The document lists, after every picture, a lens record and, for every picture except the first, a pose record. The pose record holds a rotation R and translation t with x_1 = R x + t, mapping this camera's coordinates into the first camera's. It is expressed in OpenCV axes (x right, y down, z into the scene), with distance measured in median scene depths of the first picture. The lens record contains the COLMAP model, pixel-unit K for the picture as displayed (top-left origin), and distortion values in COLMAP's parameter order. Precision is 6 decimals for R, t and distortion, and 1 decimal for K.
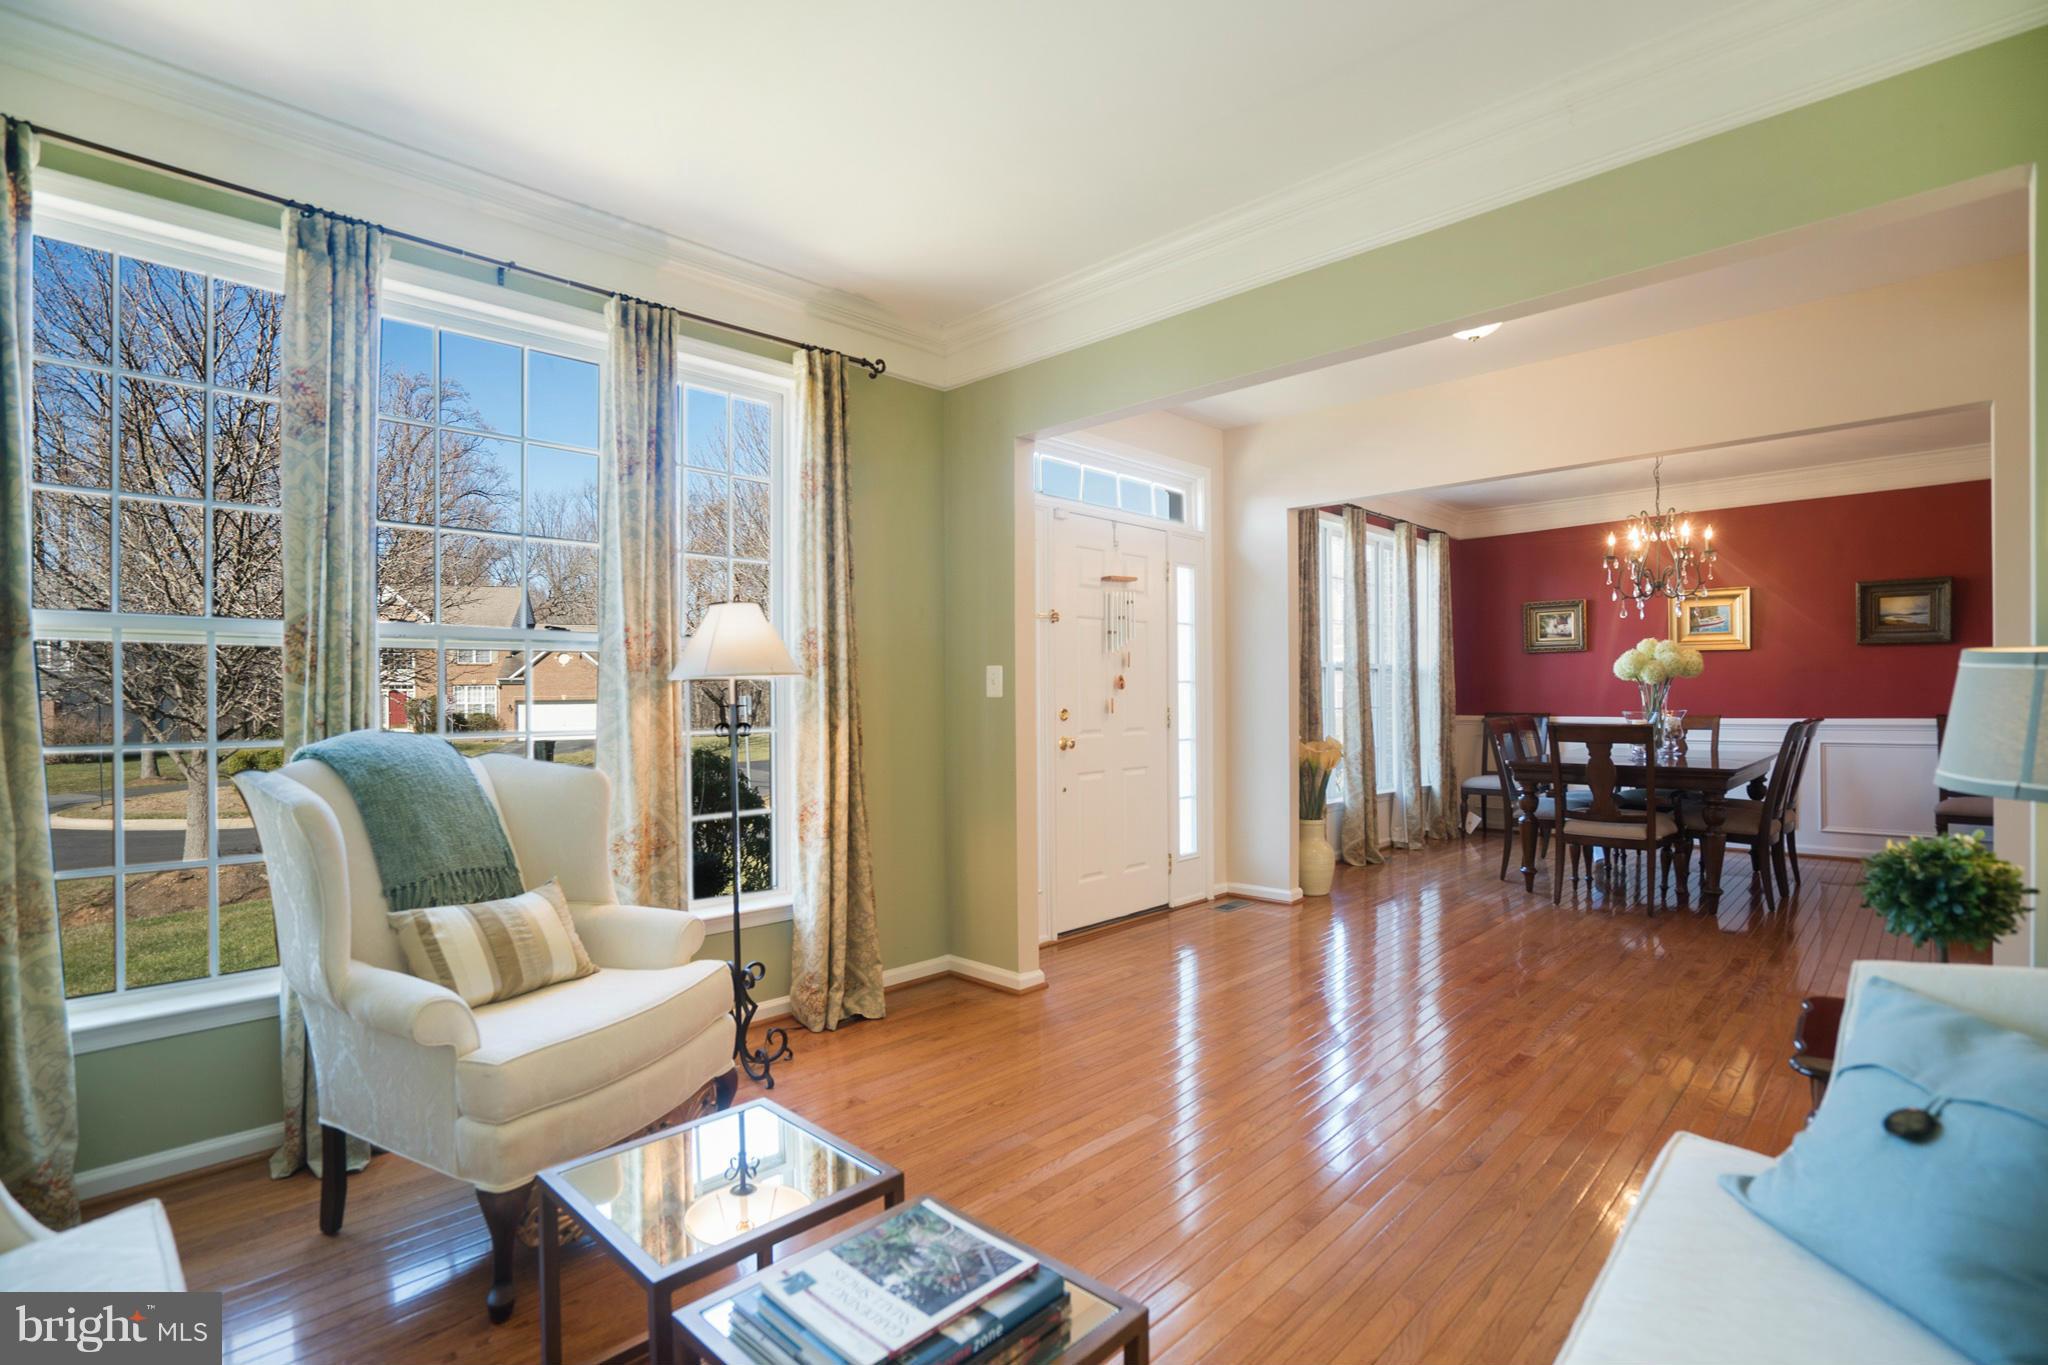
lens RADIAL K [[958.2, 0, 1016.3], [0, 958.2, 678.0], [0, 0, 1]] dist [-0.001655, 0.000793]
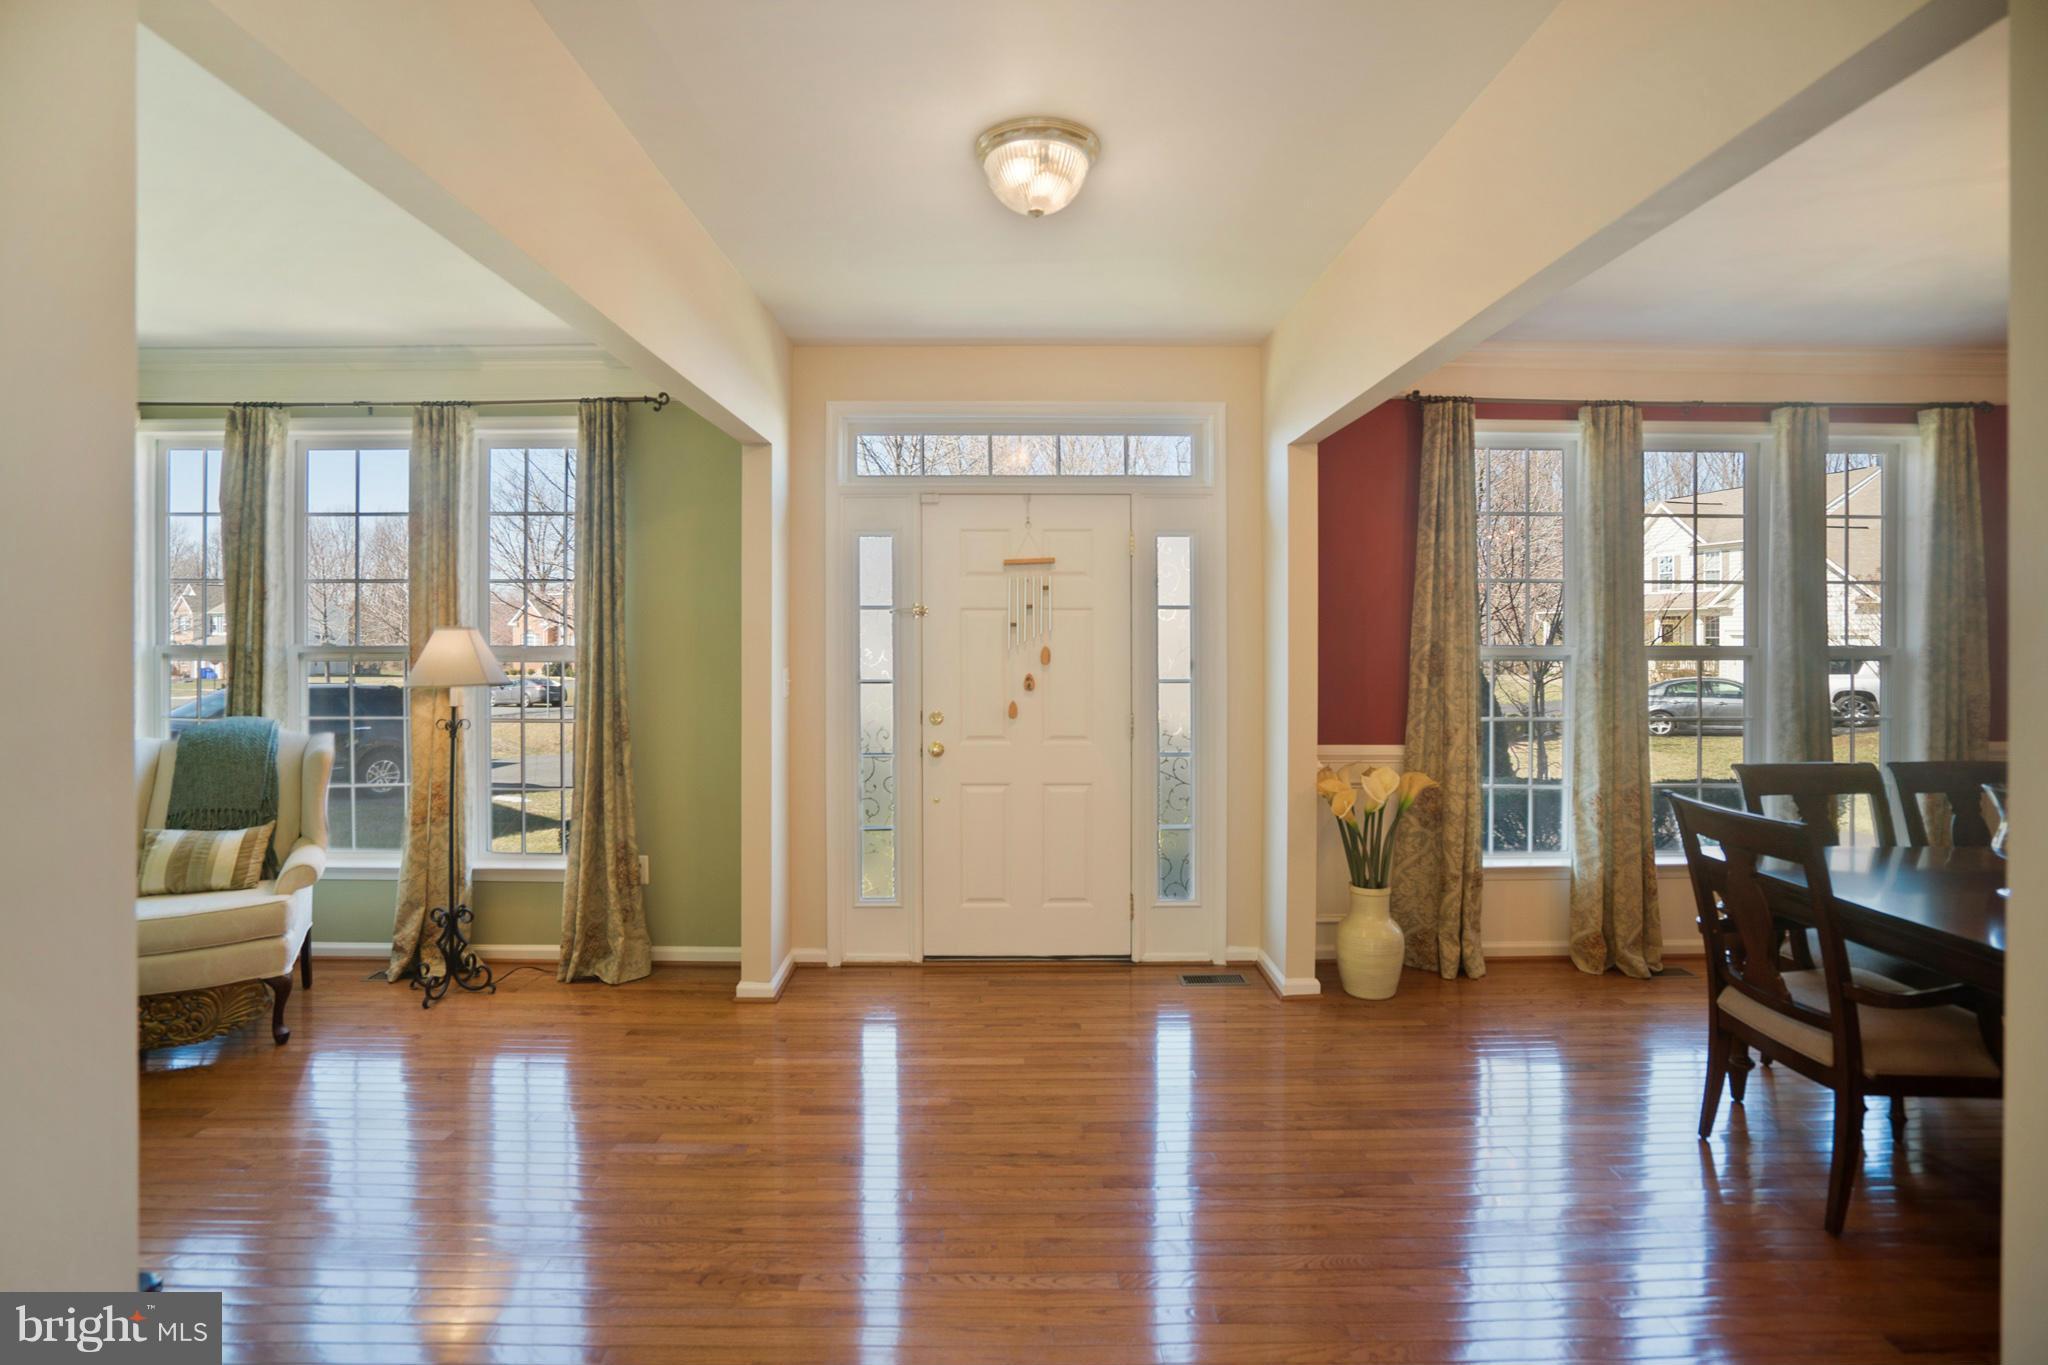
lens RADIAL K [[939.8, 0, 1047.3], [0, 939.8, 626.8], [0, 0, 1]] dist [-0.038431, 0.020306]
pose [[0.710374, -0.004030, -0.703813, 0.714978], [0.006345, 0.999980, 0.000678, -0.046118], [0.703795, -0.004948, 0.710385, 0.420208]]
